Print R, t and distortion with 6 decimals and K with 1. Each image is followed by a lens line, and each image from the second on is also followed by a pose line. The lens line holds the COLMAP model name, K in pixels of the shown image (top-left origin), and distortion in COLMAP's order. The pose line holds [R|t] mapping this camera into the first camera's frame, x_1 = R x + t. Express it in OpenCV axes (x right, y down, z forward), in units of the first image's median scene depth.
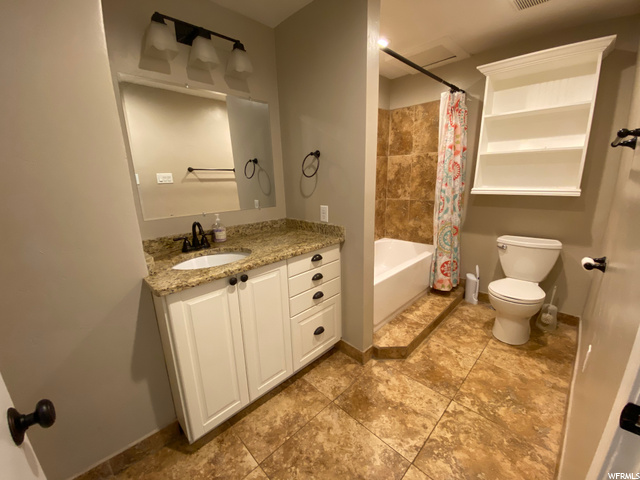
lens RADIAL K [[261.7, 0, 321.1], [0, 261.7, 241.0], [0, 0, 1]] dist [0.058659, -0.037860]
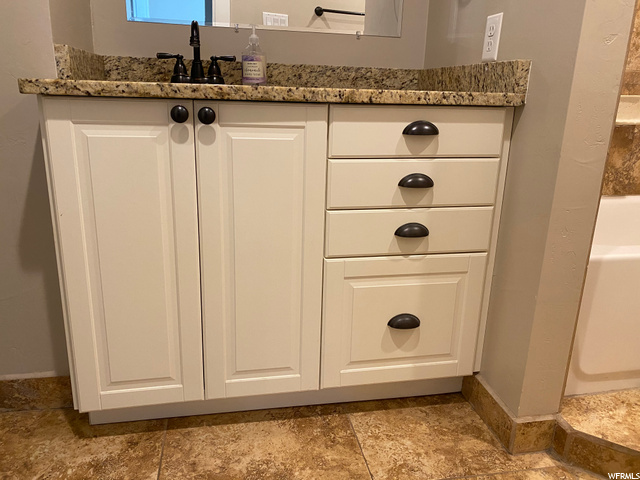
lens RADIAL K [[501.2, 0, 320.0], [0, 501.2, 232.4], [0, 0, 1]] dist [0.032867, -0.009786]
pose [[0.839537, 0.203991, -0.503553, 0.258340], [-0.185196, 0.978777, 0.087743, 0.172693], [0.510765, 0.019593, 0.859497, 0.288780]]
